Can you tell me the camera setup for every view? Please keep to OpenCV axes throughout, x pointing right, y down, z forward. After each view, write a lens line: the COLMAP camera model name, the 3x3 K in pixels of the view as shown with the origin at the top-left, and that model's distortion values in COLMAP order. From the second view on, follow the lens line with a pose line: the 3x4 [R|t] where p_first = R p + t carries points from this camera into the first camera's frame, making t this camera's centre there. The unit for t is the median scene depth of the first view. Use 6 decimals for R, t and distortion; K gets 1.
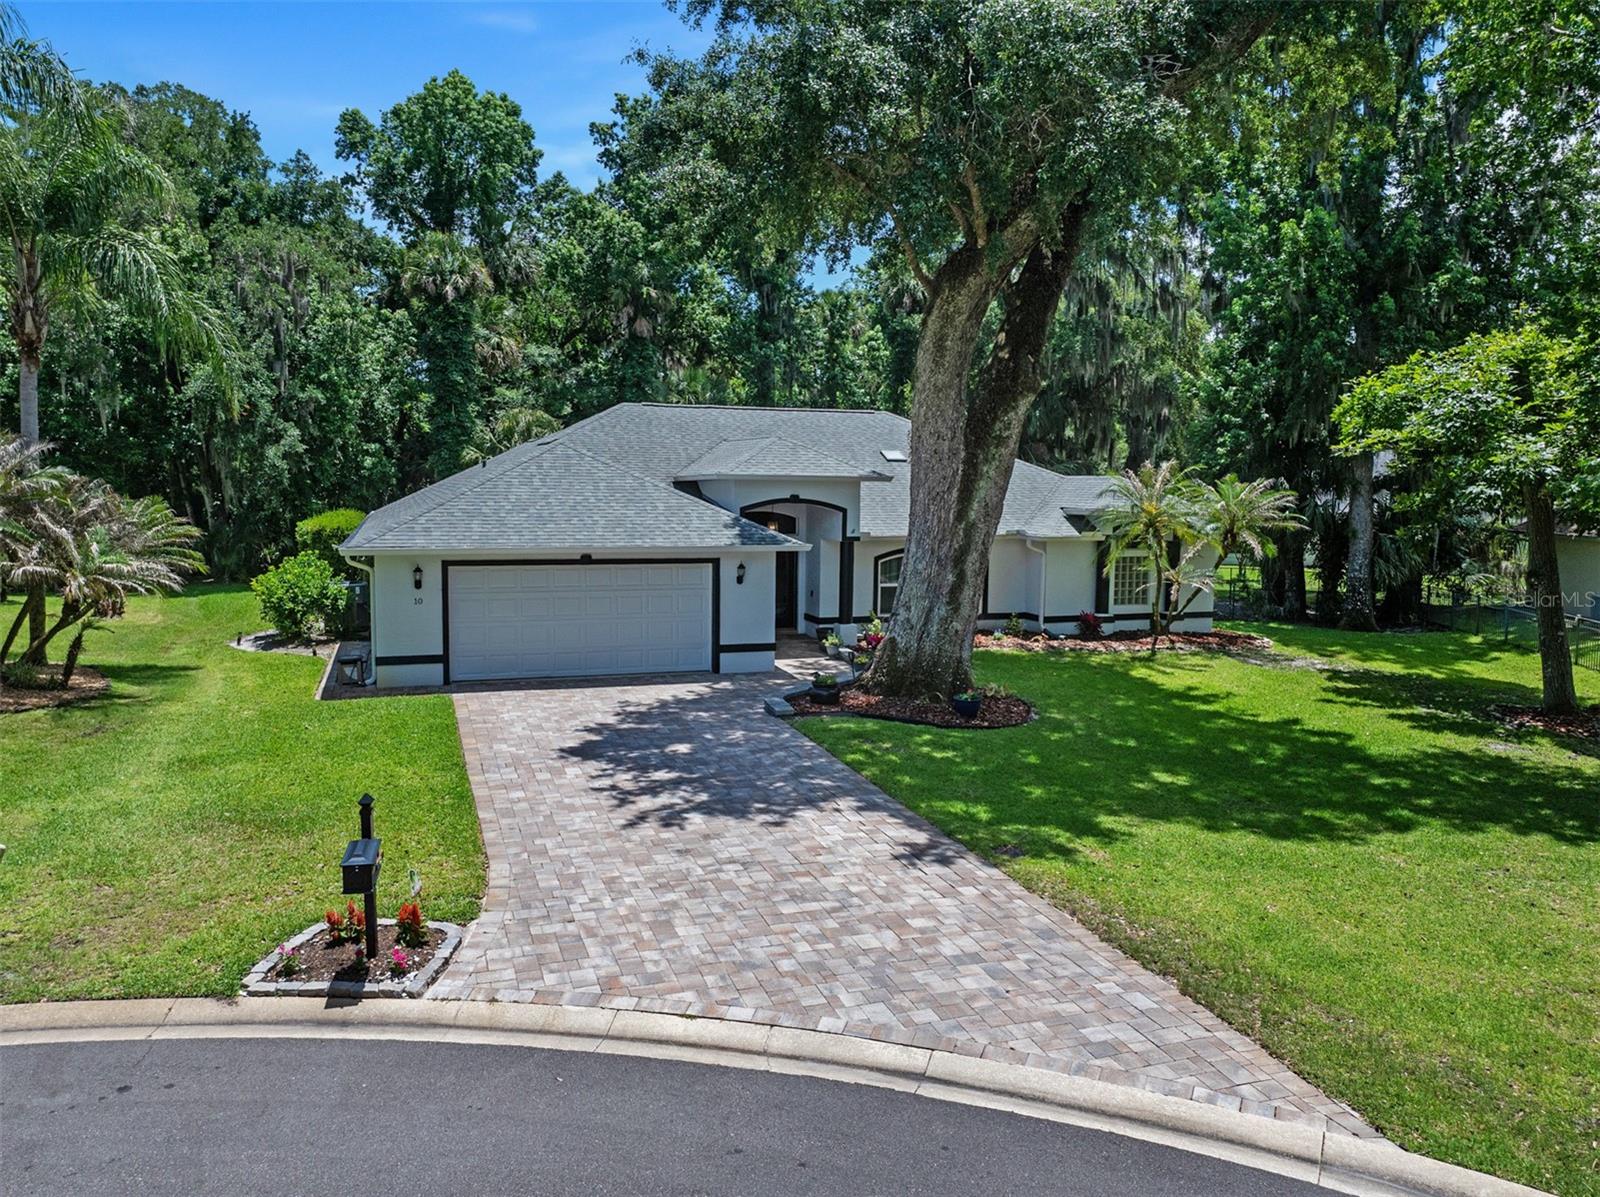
lens RADIAL K [[1140.4, 0, 778.0], [0, 1140.4, 610.9], [0, 0, 1]] dist [-0.039800, 0.001608]
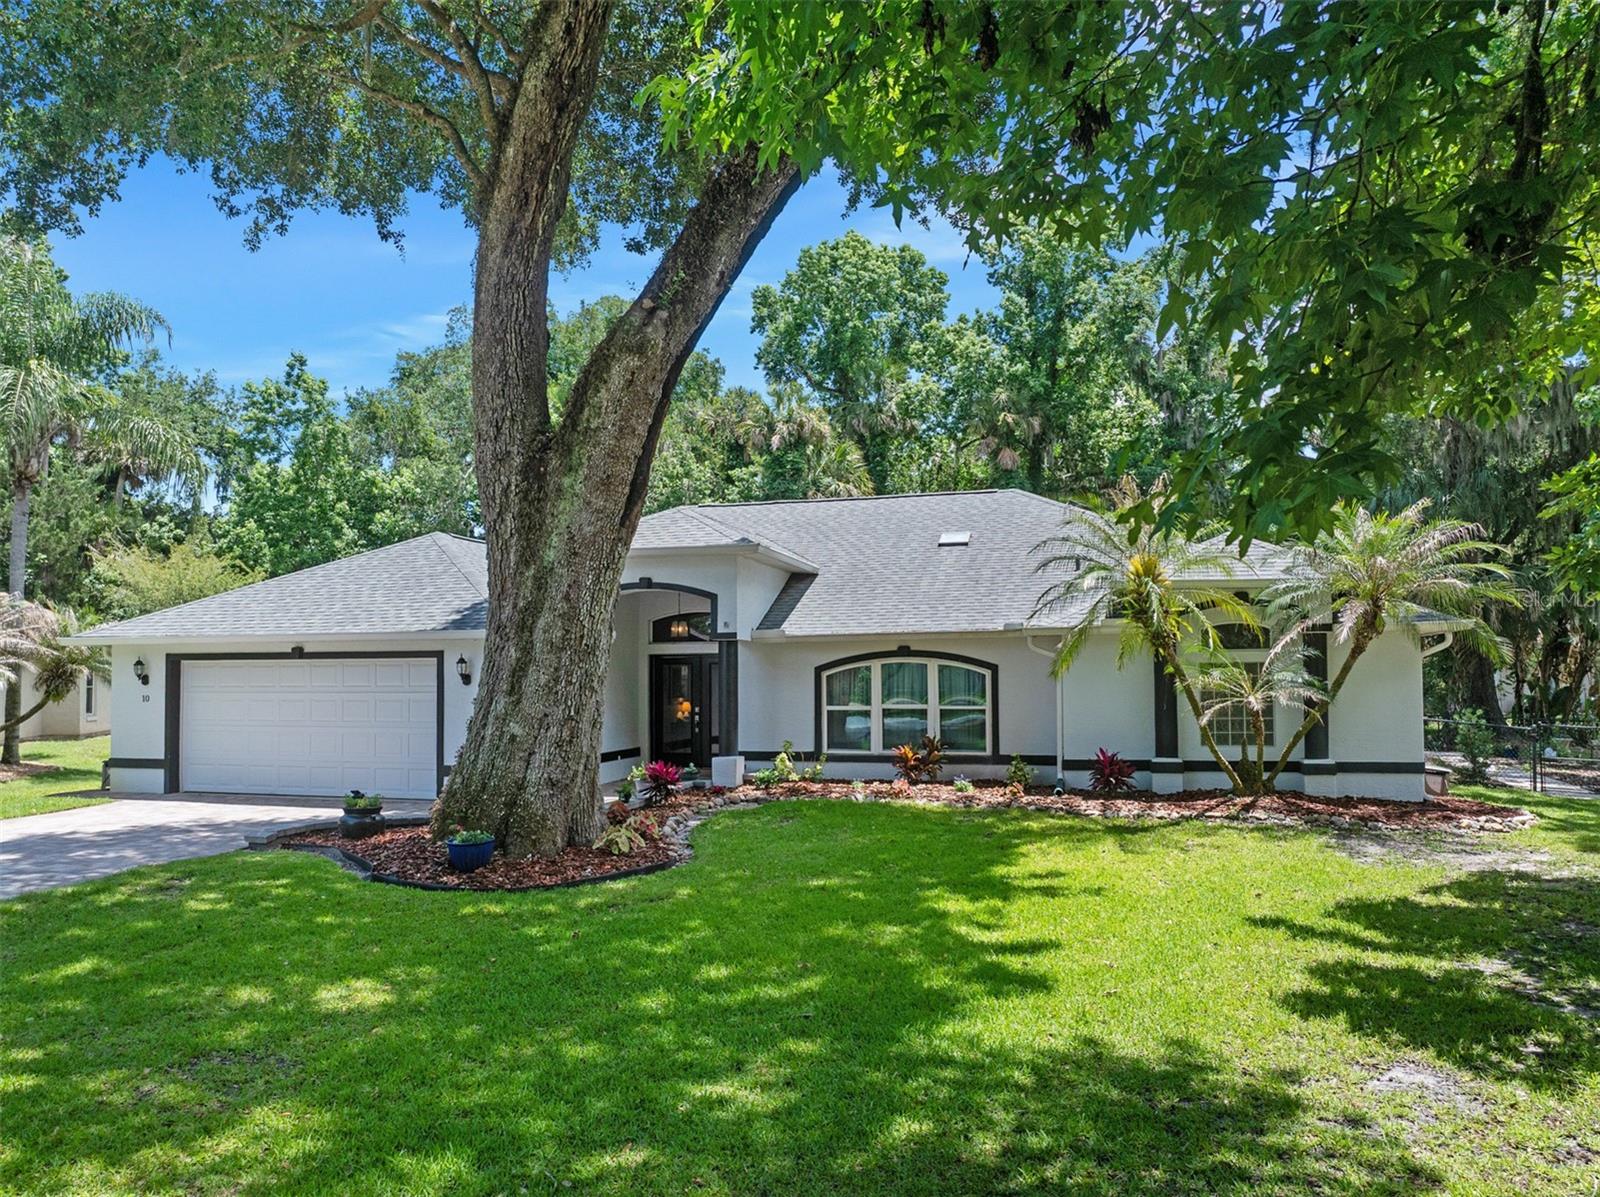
lens RADIAL K [[1140.4, 0, 796.0], [0, 1140.4, 652.0], [0, 0, 1]] dist [-0.039800, 0.001608]
pose [[0.828955, -0.028815, -0.558572, 0.614464], [-0.048297, 0.991254, -0.122812, 0.039610], [0.557226, 0.128783, 0.820314, 0.539296]]
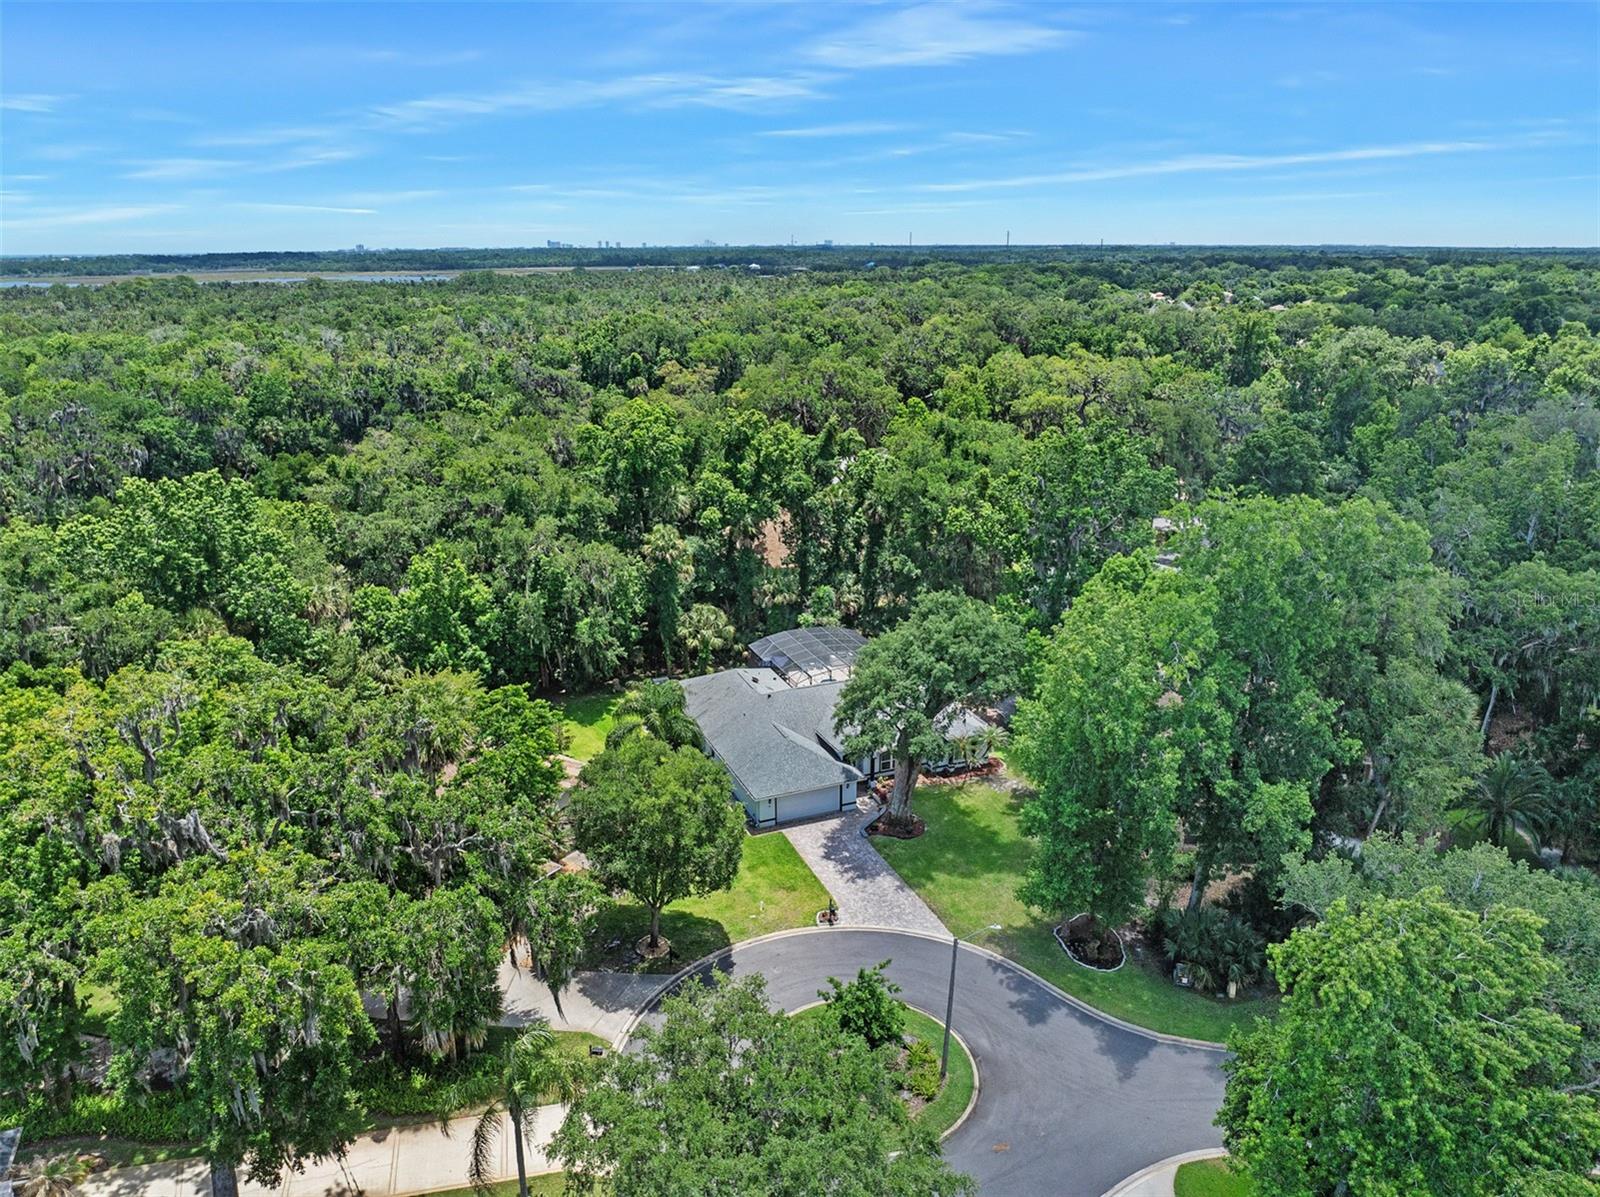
lens RADIAL K [[1140.4, 0, 793.9], [0, 1140.4, 599.6], [0, 0, 1]] dist [-0.039800, 0.001608]
pose [[0.997105, -0.034766, 0.067621, -0.466611], [0.020119, 0.978282, 0.206301, -1.494988], [-0.073324, -0.204344, 0.976149, -2.658649]]
